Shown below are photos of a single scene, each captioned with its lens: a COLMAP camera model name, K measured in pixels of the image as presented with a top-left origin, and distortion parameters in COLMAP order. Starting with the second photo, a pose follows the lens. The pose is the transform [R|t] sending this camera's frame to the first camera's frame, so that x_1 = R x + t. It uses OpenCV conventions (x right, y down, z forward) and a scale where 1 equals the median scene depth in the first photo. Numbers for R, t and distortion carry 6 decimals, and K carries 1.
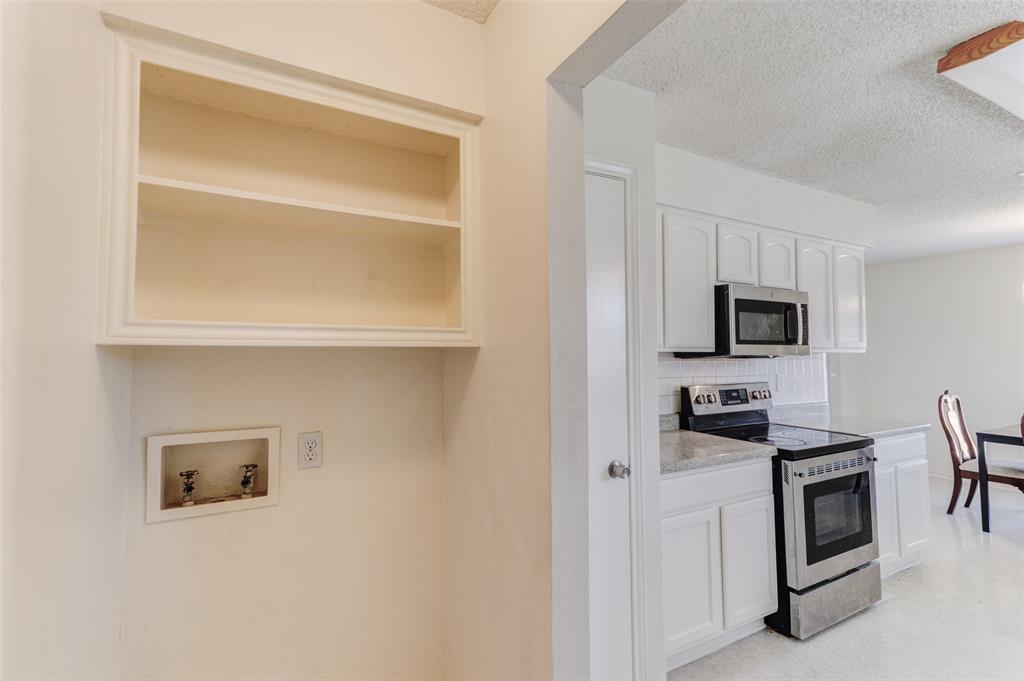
lens RADIAL K [[467.1, 0, 509.2], [0, 467.1, 334.6], [0, 0, 1]] dist [0.020450, 0.000057]
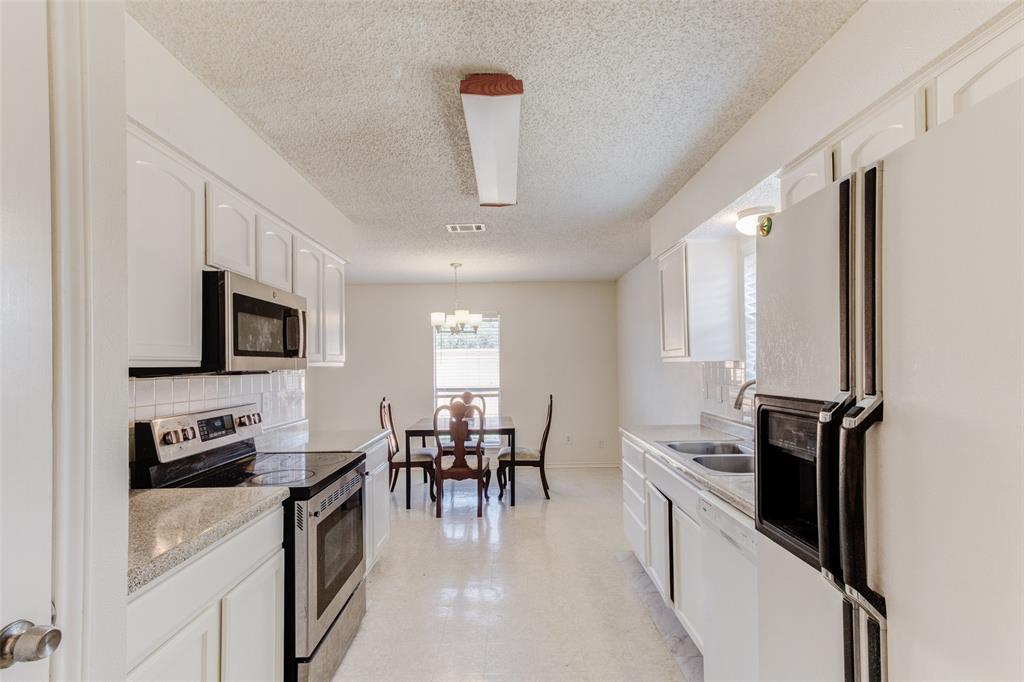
lens RADIAL K [[475.6, 0, 511.1], [0, 475.6, 357.8], [0, 0, 1]] dist [0.026911, 0.000581]
pose [[0.470591, 0.009354, 0.882302, 0.027144], [-0.025779, 0.999663, 0.003152, 0.009254], [-0.881975, -0.024228, 0.470673, 0.249319]]
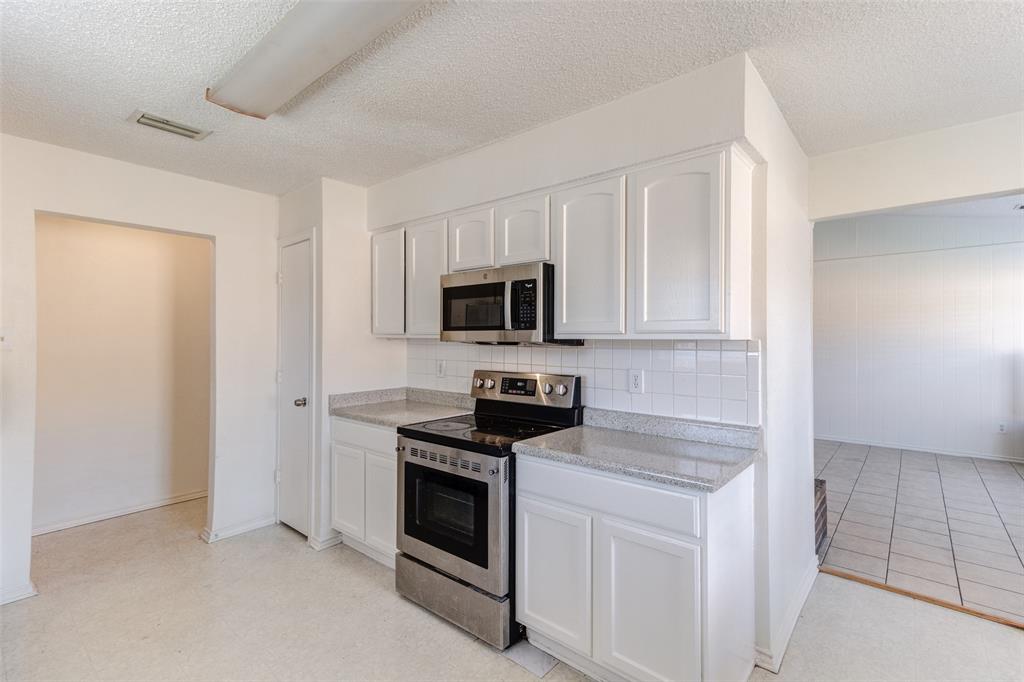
lens RADIAL K [[467.1, 0, 509.2], [0, 467.1, 335.1], [0, 0, 1]] dist [0.020450, 0.000057]
pose [[0.359212, -0.006335, -0.933234, 1.417400], [0.034055, 0.999400, 0.006324, 0.026454], [0.932634, -0.034052, 0.359212, 0.697401]]
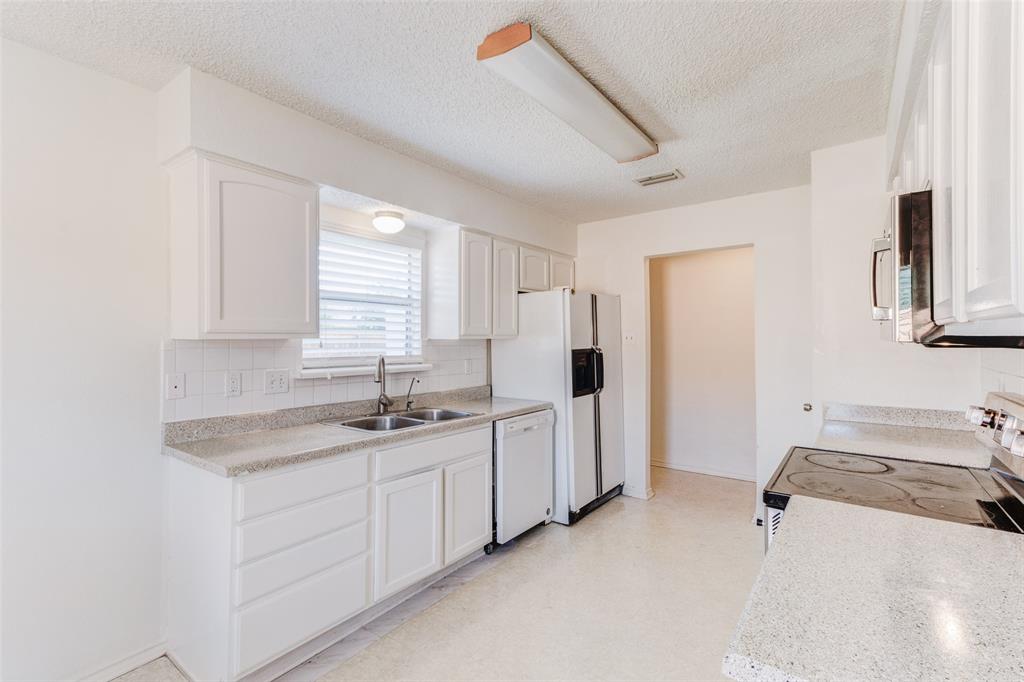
lens RADIAL K [[467.1, 0, 509.2], [0, 467.1, 335.1], [0, 0, 1]] dist [0.020450, 0.000057]
pose [[-0.906760, -0.000356, -0.421648, 1.204935], [0.018608, 0.998992, -0.040861, 0.050719], [0.421237, -0.044897, -0.905839, 1.297257]]
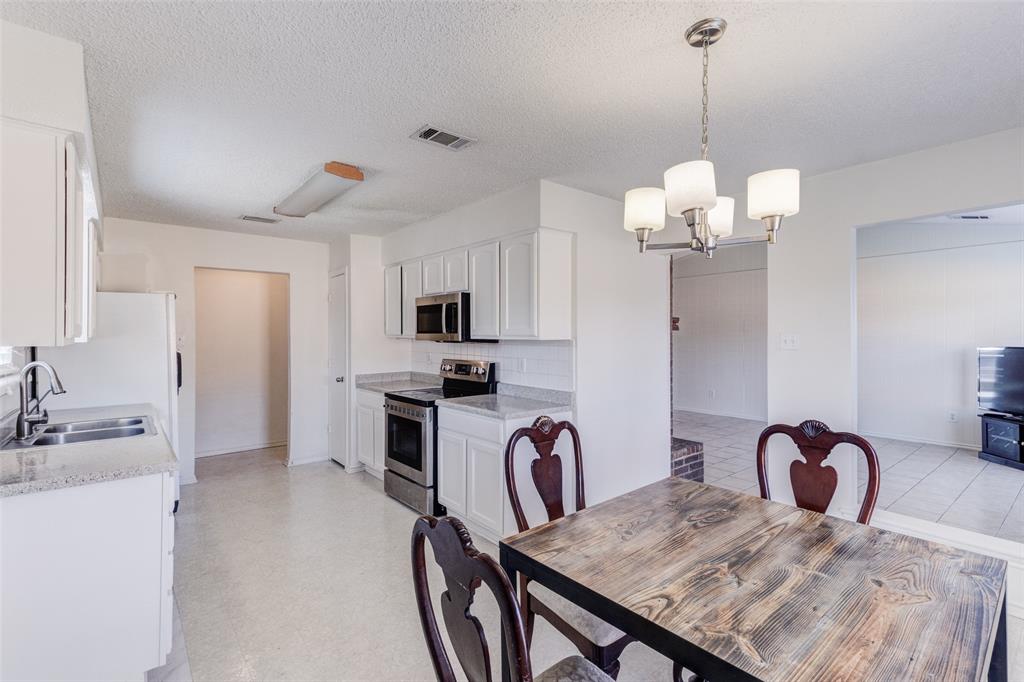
lens RADIAL K [[467.1, 0, 509.2], [0, 467.1, 335.1], [0, 0, 1]] dist [0.020450, 0.000057]
pose [[0.190187, 0.000310, -0.981748, 2.025596], [0.039972, 0.999168, 0.008059, 0.023922], [0.980934, -0.040775, 0.190017, 0.927723]]
